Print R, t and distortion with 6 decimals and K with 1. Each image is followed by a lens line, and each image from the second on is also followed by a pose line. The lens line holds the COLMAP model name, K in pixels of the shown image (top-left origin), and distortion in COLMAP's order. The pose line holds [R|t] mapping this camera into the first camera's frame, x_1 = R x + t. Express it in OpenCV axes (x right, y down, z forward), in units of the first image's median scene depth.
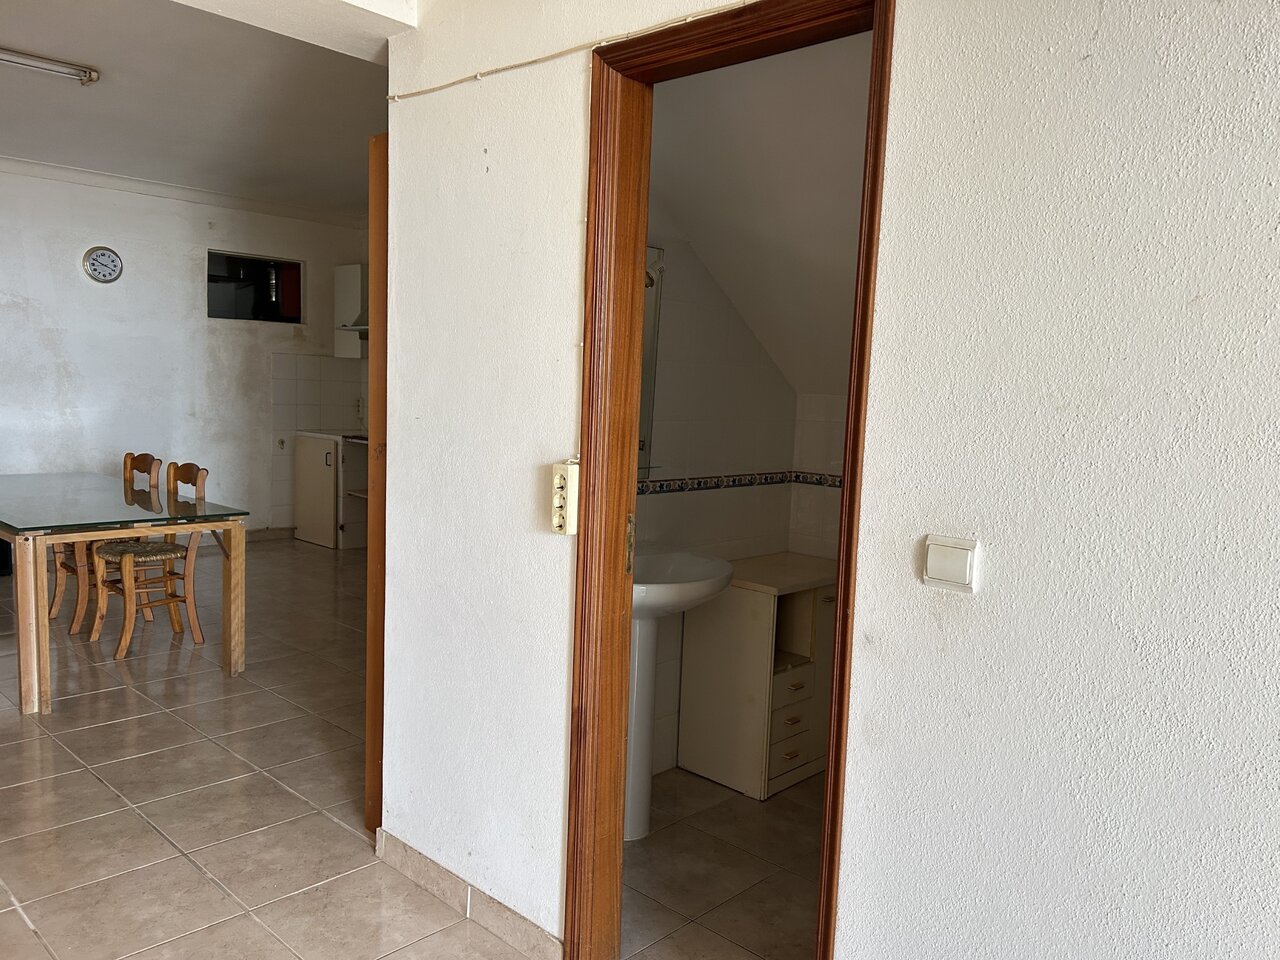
lens RADIAL K [[957.4, 0, 651.7], [0, 957.4, 489.6], [0, 0, 1]] dist [0.078227, -0.086329]
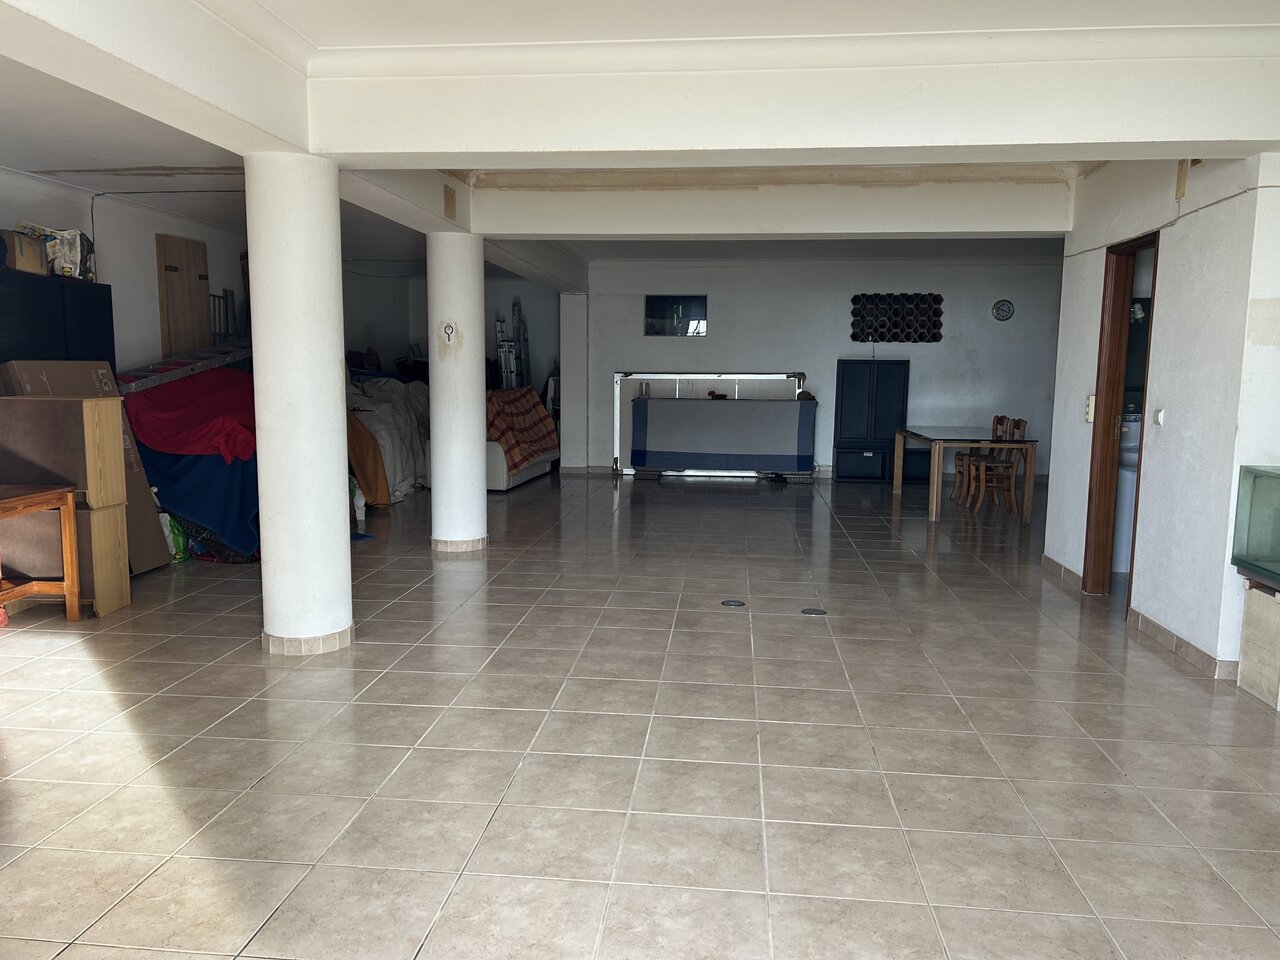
lens RADIAL K [[957.4, 0, 629.6], [0, 957.4, 486.4], [0, 0, 1]] dist [0.078227, -0.086329]
pose [[0.597723, 0.065636, -0.799011, 0.420011], [-0.072506, 0.996984, 0.027658, 0.077340], [0.798417, 0.041402, 0.600679, -0.526803]]
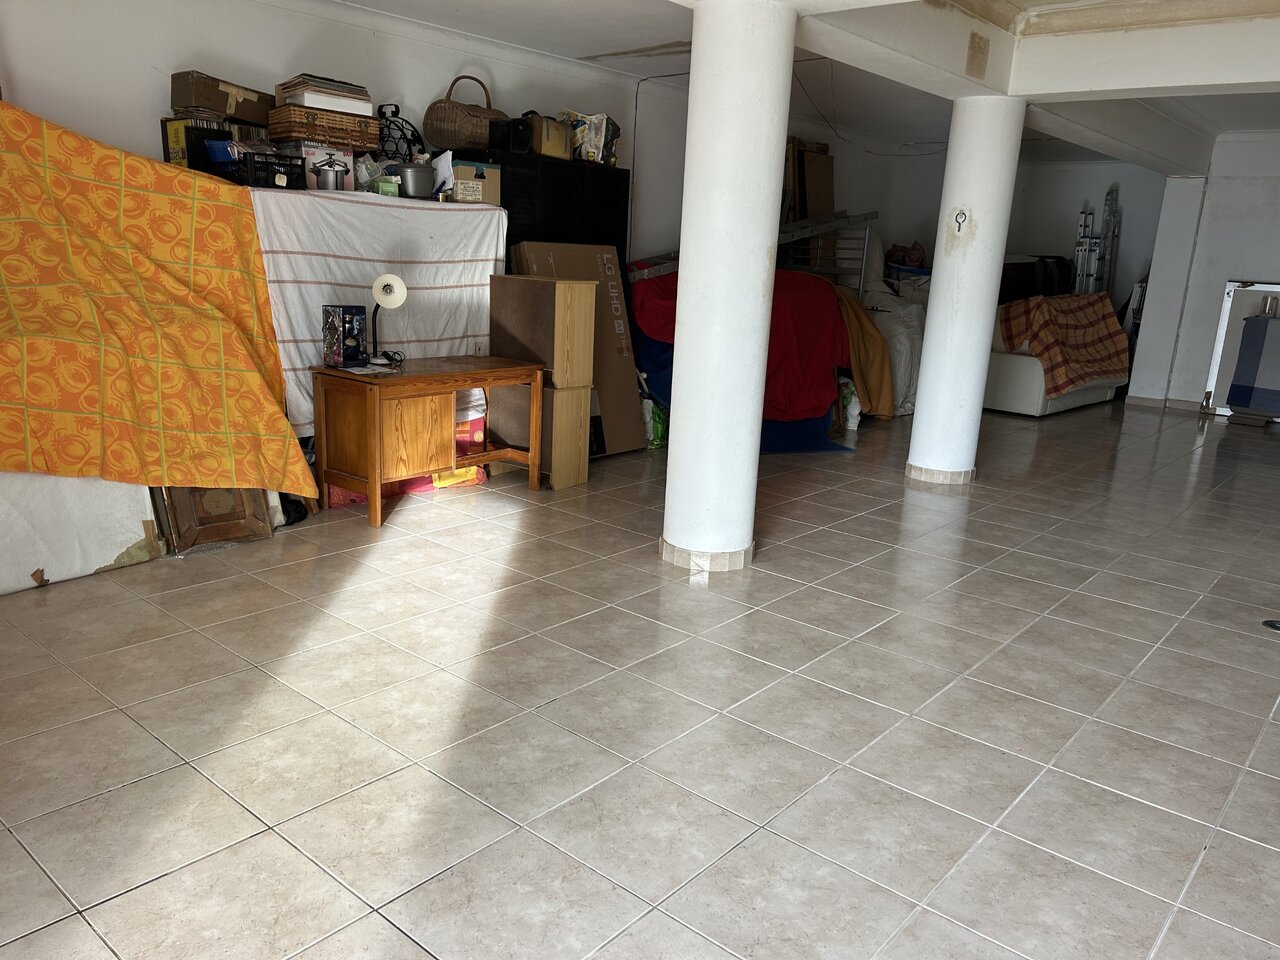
lens RADIAL K [[957.4, 0, 636.4], [0, 957.4, 481.2], [0, 0, 1]] dist [0.078227, -0.086329]
pose [[0.042716, 0.200431, -0.978776, 0.346882], [-0.155621, 0.969048, 0.191647, 0.058912], [0.986893, 0.144132, 0.072585, -0.379189]]
